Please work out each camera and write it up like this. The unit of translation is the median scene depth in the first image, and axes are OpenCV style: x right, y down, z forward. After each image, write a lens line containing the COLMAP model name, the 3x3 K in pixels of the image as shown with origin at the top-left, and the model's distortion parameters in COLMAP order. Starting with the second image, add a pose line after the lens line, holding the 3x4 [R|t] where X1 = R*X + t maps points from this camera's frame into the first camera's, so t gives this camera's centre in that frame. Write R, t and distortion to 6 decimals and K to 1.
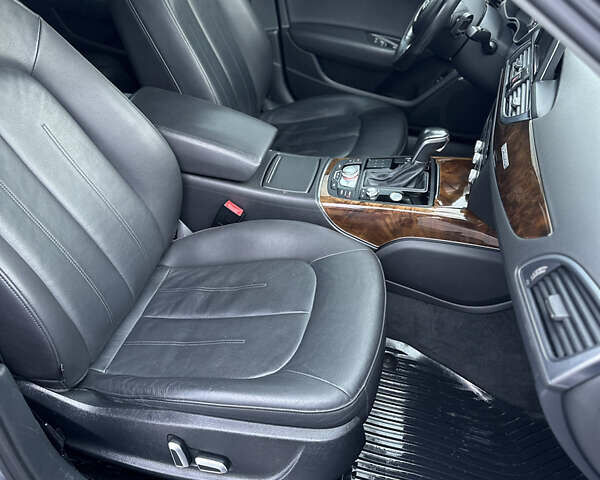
lens RADIAL K [[560.6, 0, 300.4], [0, 560.6, 243.6], [0, 0, 1]] dist [0.153255, -0.298249]
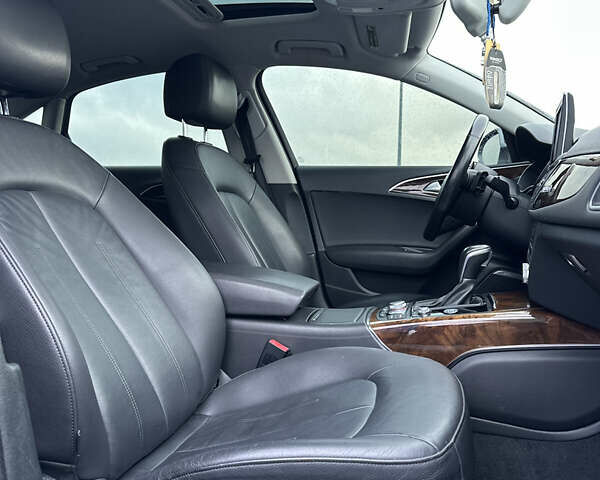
lens RADIAL K [[560.6, 0, 300.4], [0, 560.6, 243.6], [0, 0, 1]] dist [0.153255, -0.298249]
pose [[0.994849, -0.091386, -0.043860, -0.026325], [0.049744, 0.817150, -0.574275, 0.337353], [0.088321, 0.569135, 0.817486, 0.136238]]
